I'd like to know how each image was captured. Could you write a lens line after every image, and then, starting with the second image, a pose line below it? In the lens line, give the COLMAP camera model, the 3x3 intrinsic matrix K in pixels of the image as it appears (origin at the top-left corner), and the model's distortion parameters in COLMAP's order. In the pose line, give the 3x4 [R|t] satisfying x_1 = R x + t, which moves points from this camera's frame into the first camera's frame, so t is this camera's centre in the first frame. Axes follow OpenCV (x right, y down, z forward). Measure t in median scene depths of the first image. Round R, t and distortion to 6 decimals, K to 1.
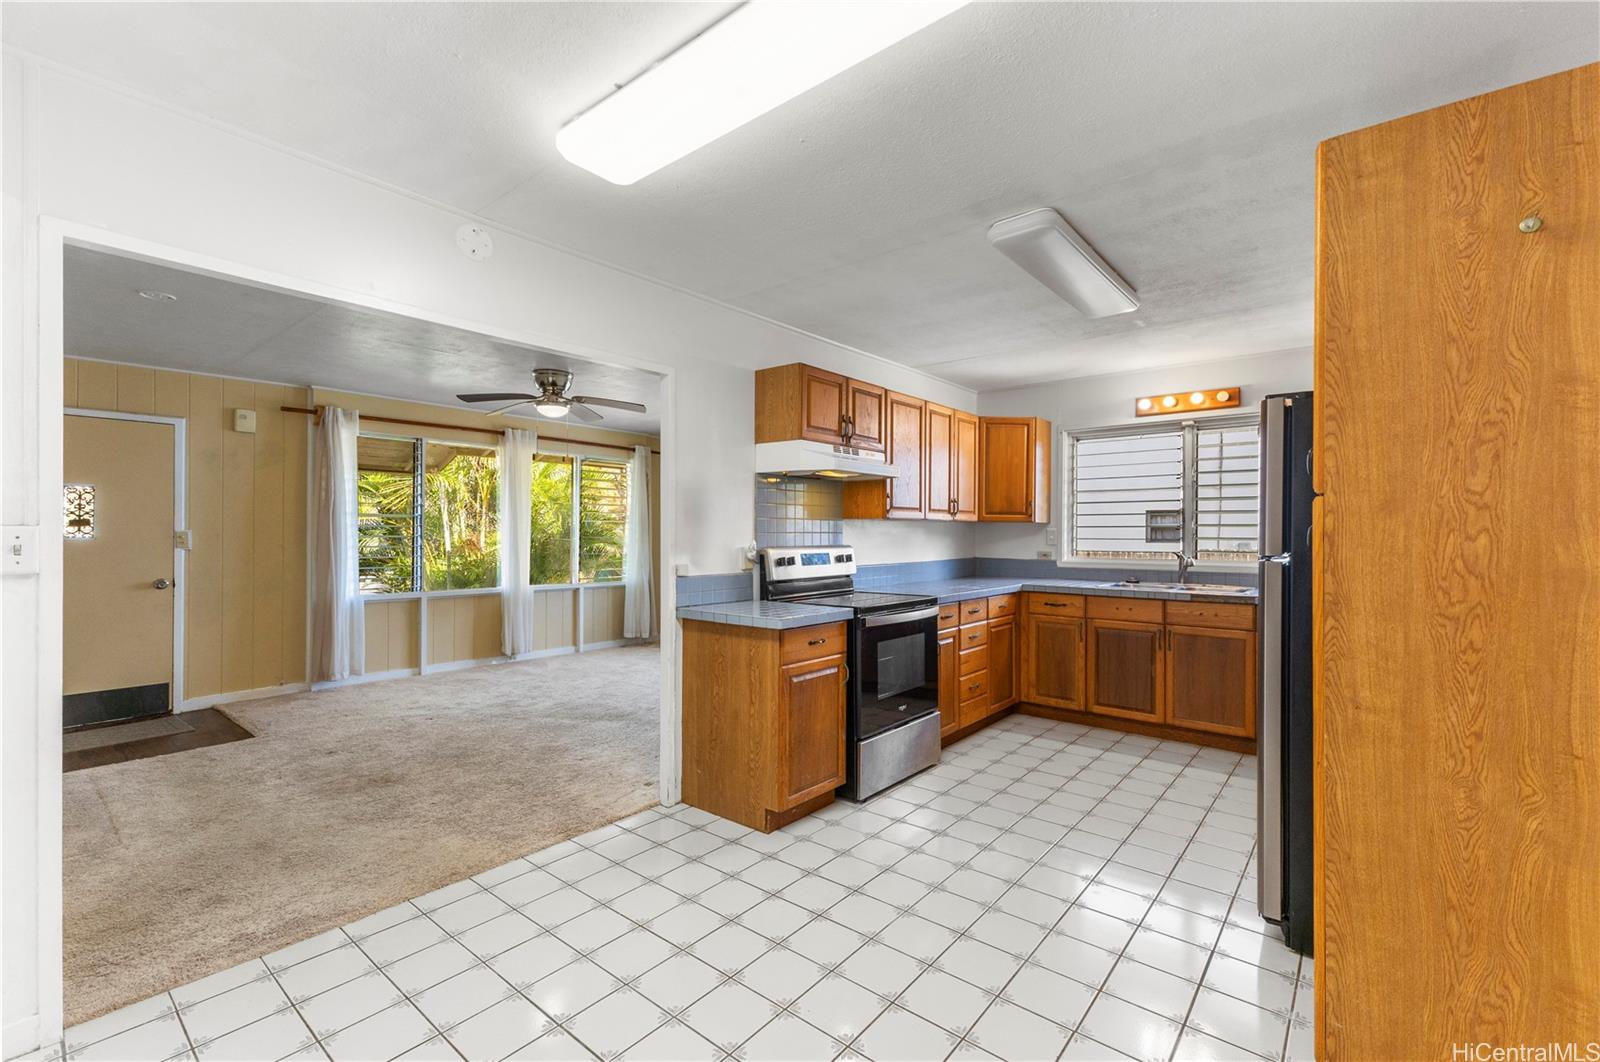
lens RADIAL K [[691.9, 0, 793.0], [0, 691.9, 529.4], [0, 0, 1]] dist [0.017842, -0.002233]
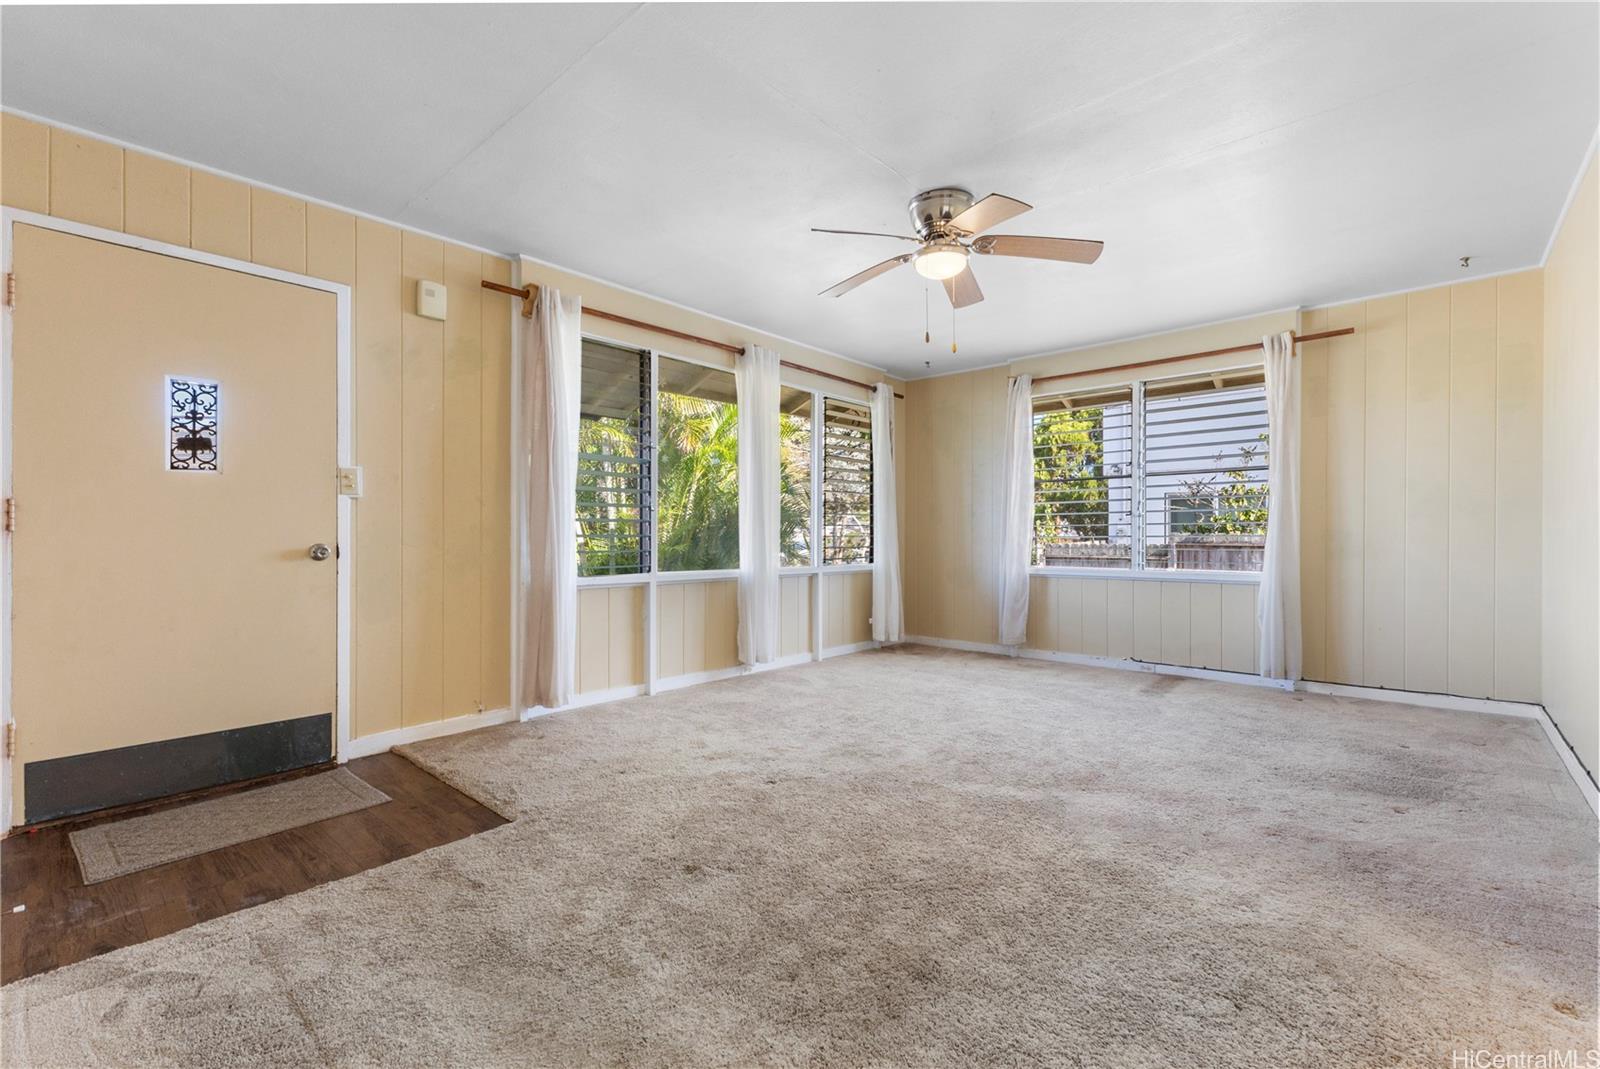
lens RADIAL K [[691.9, 0, 808.1], [0, 691.9, 537.5], [0, 0, 1]] dist [0.017842, -0.002233]
pose [[0.999658, 0.001715, -0.026079, -0.455735], [-0.001337, 0.999894, 0.014507, 0.055152], [0.026102, -0.014467, 0.999555, 0.400366]]
